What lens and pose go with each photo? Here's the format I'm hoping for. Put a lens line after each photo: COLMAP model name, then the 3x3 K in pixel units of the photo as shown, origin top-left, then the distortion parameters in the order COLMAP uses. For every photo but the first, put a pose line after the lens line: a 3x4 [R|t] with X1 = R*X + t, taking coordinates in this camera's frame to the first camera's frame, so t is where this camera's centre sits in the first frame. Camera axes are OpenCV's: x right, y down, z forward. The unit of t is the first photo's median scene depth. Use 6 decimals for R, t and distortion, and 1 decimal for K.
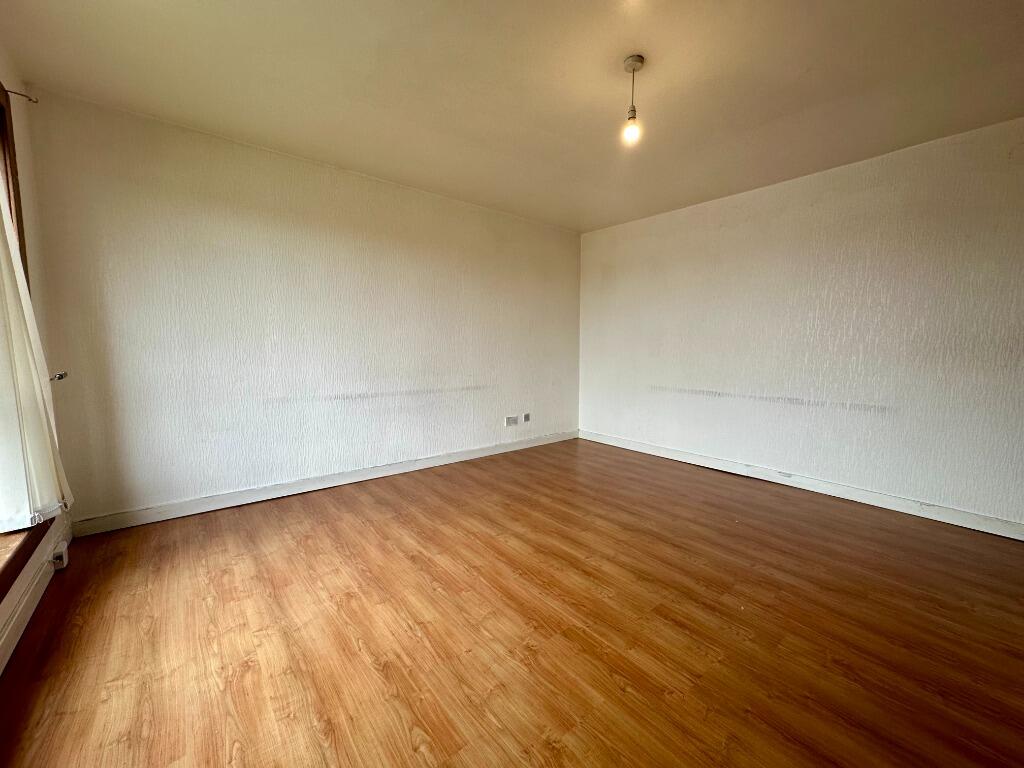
lens RADIAL K [[405.8, 0, 511.7], [0, 405.8, 380.6], [0, 0, 1]] dist [-0.002773, -0.000334]
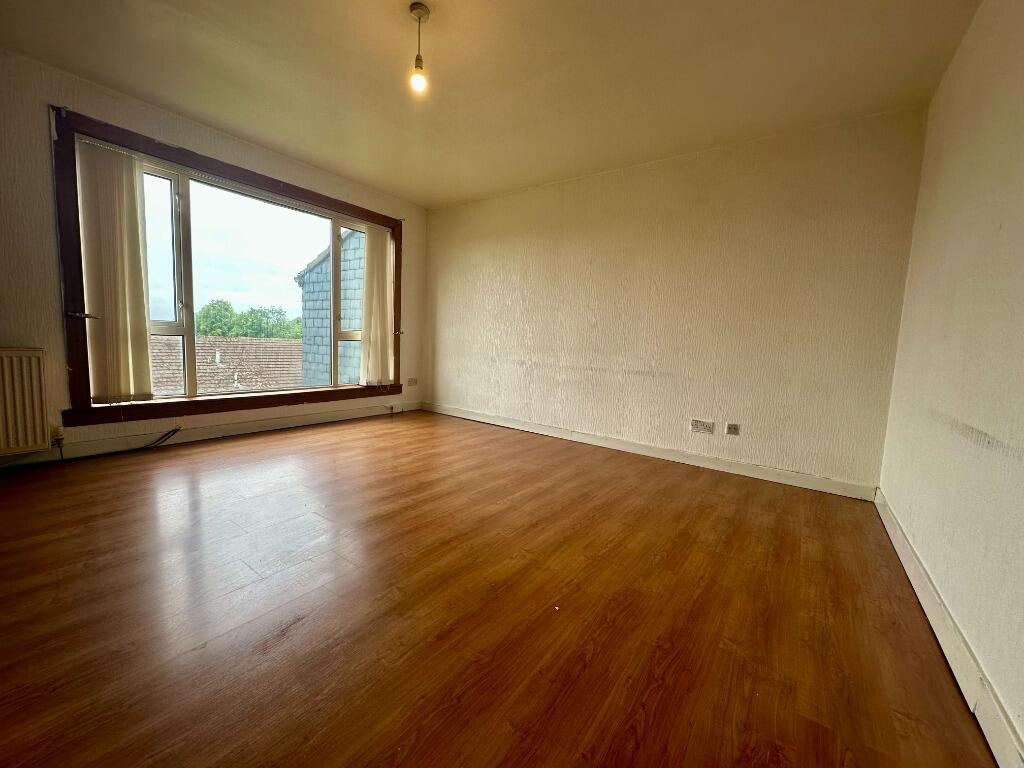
lens RADIAL K [[405.8, 0, 510.2], [0, 405.8, 384.2], [0, 0, 1]] dist [-0.002773, -0.000334]
pose [[0.240464, 0.101008, -0.965388, 0.798715], [-0.125097, 0.989501, 0.072371, 0.017327], [0.962563, 0.103365, 0.250575, 0.604355]]
